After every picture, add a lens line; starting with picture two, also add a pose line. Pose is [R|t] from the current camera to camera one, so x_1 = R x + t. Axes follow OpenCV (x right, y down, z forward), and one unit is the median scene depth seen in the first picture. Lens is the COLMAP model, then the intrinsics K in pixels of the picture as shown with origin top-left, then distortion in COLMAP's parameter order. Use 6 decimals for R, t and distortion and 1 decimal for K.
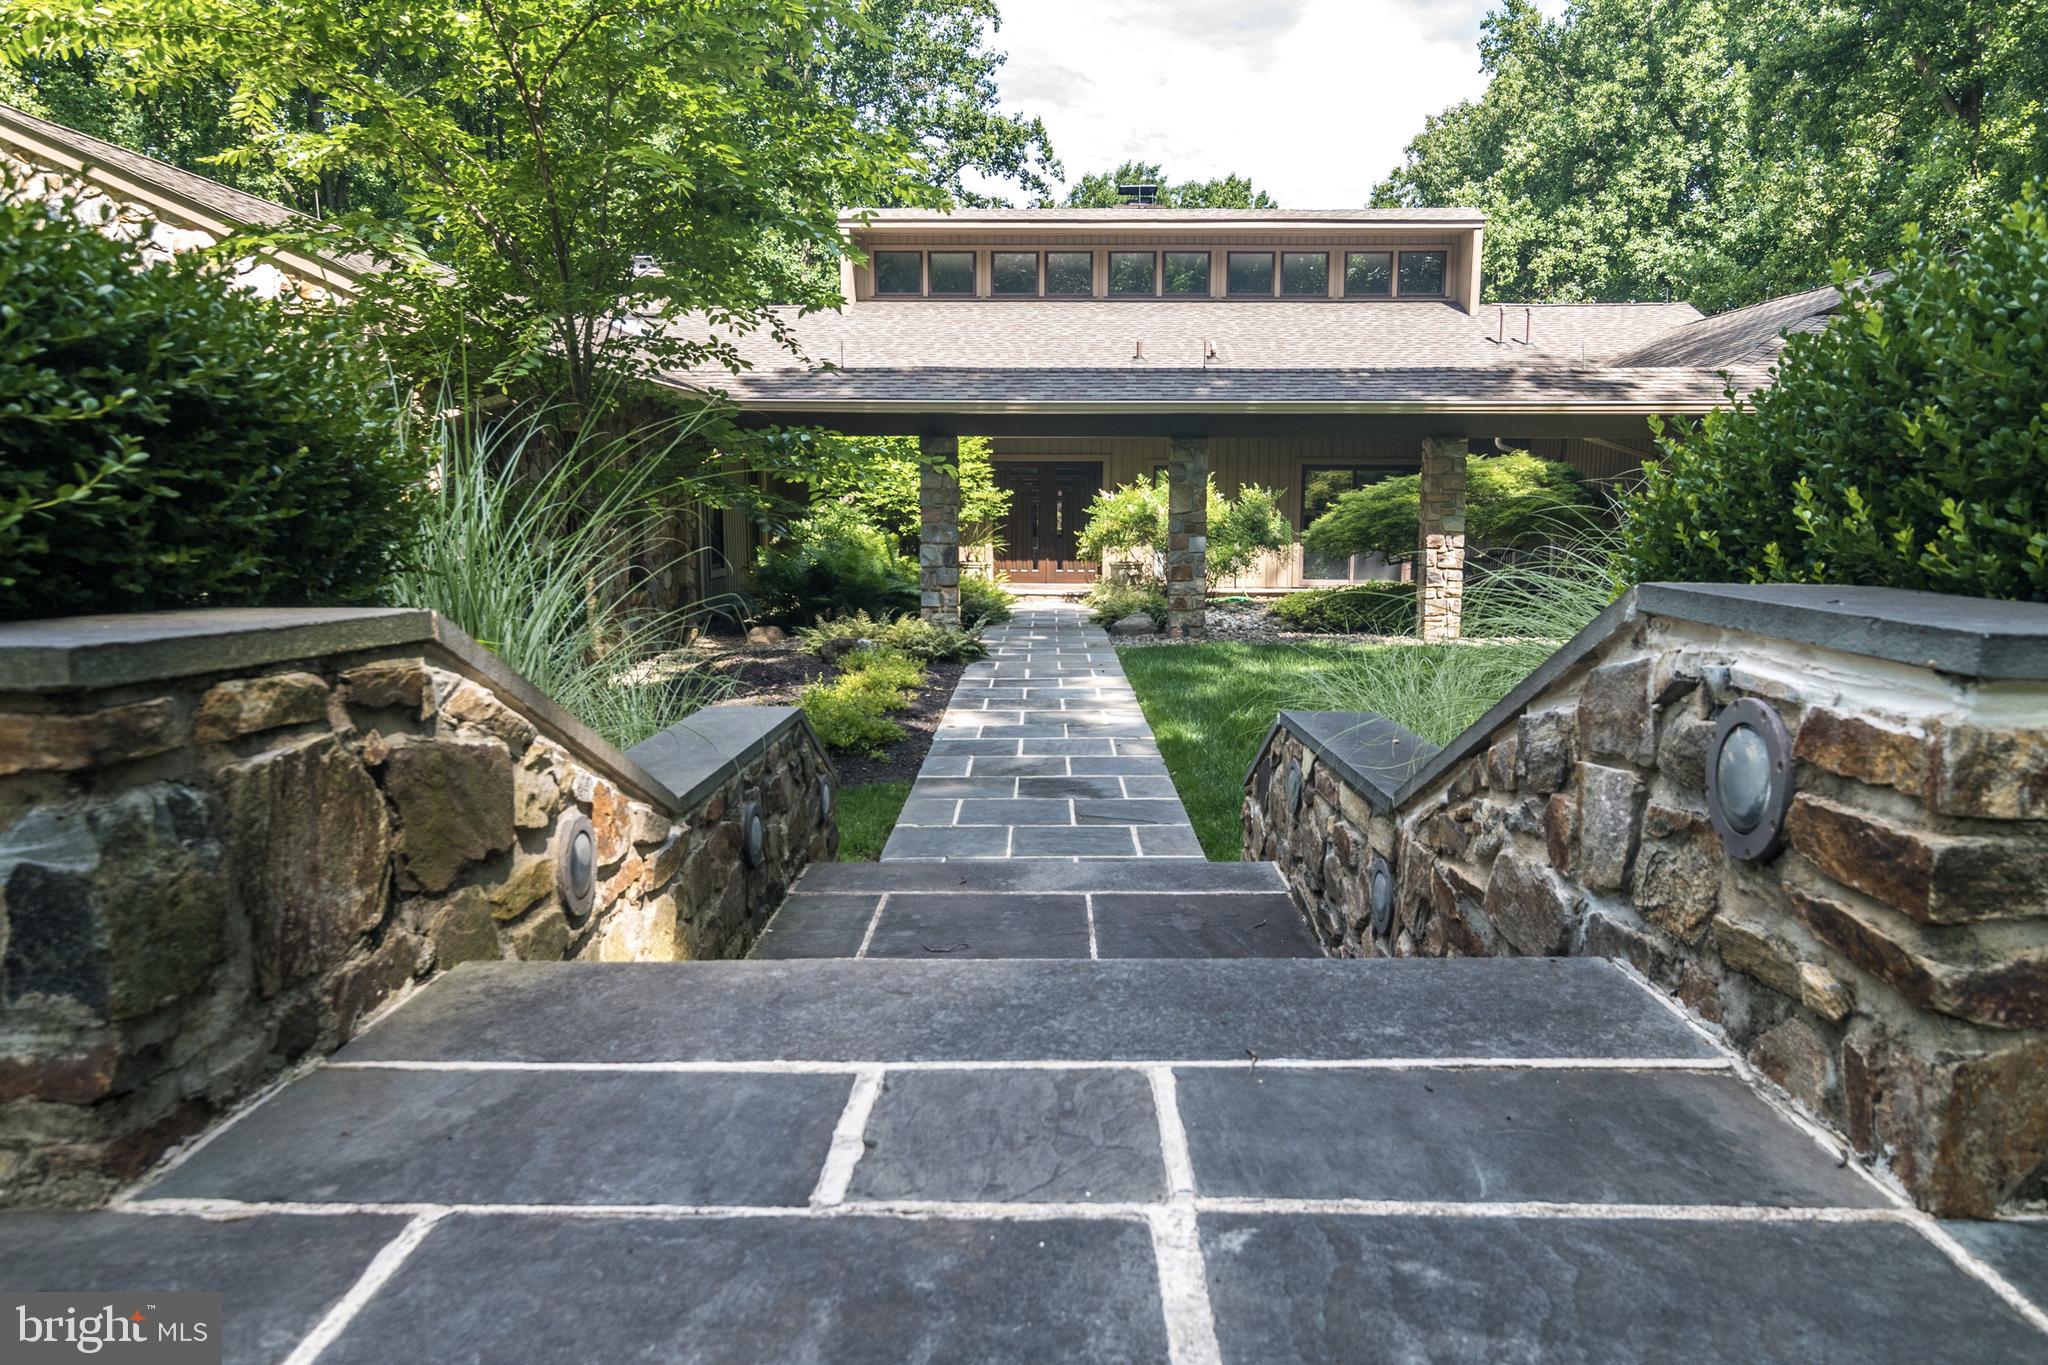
lens RADIAL K [[1323.4, 0, 1025.7], [0, 1323.4, 685.1], [0, 0, 1]] dist [-0.002269, -0.000013]
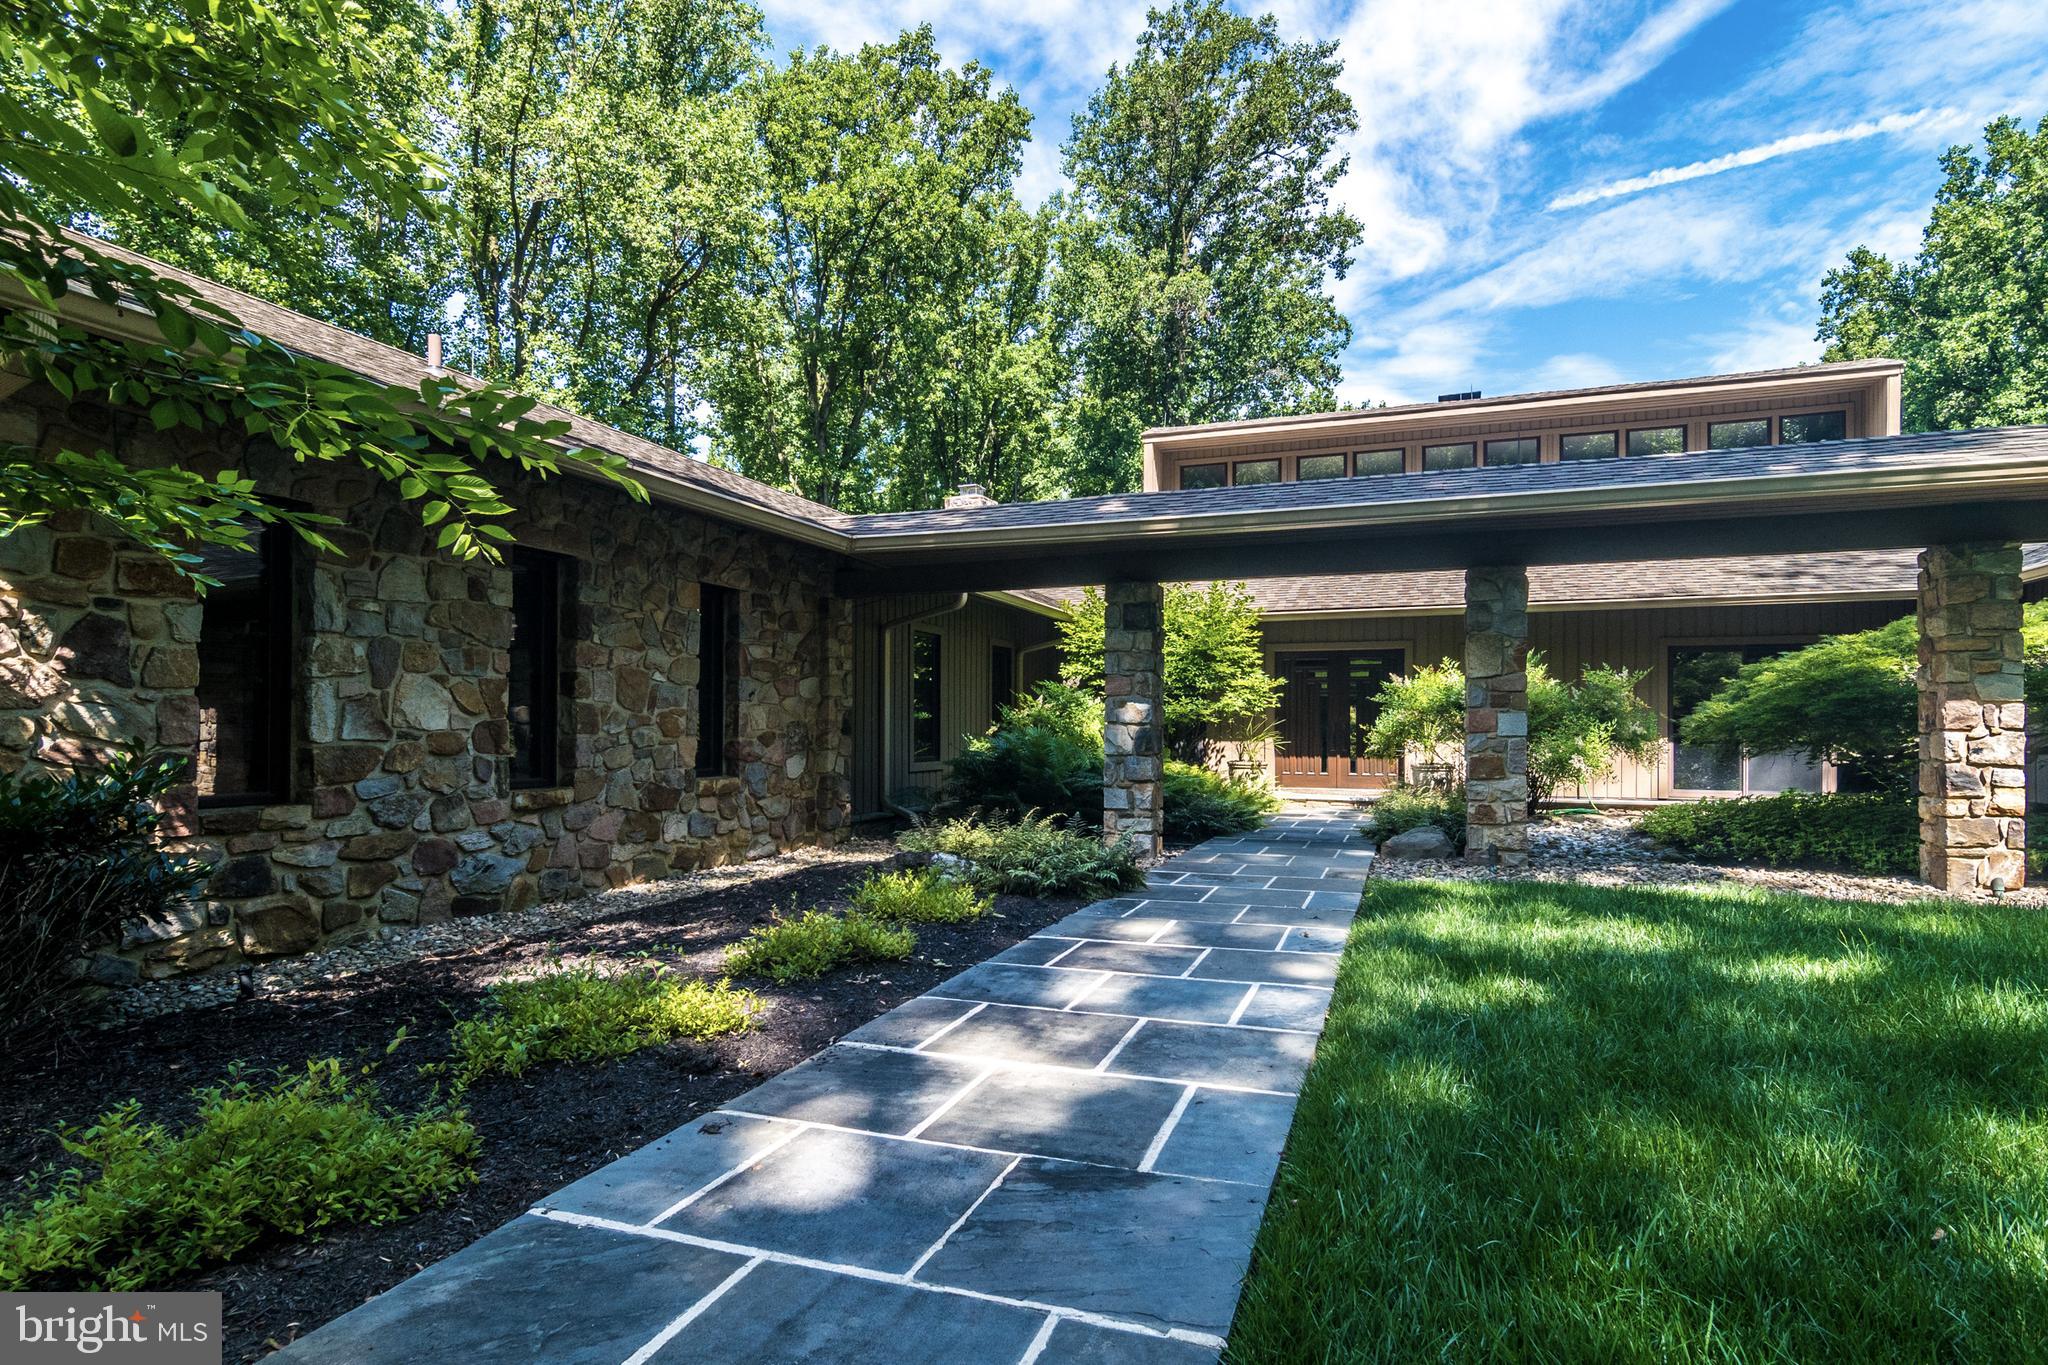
lens RADIAL K [[1074.8, 0, 1006.9], [0, 1074.8, 719.7], [0, 0, 1]] dist [0.000804, 0.000972]
pose [[0.945300, -0.001937, -0.326198, 0.046254], [-0.044533, 0.989854, -0.134930, -0.017562], [0.323149, 0.142076, 0.935622, 0.288755]]
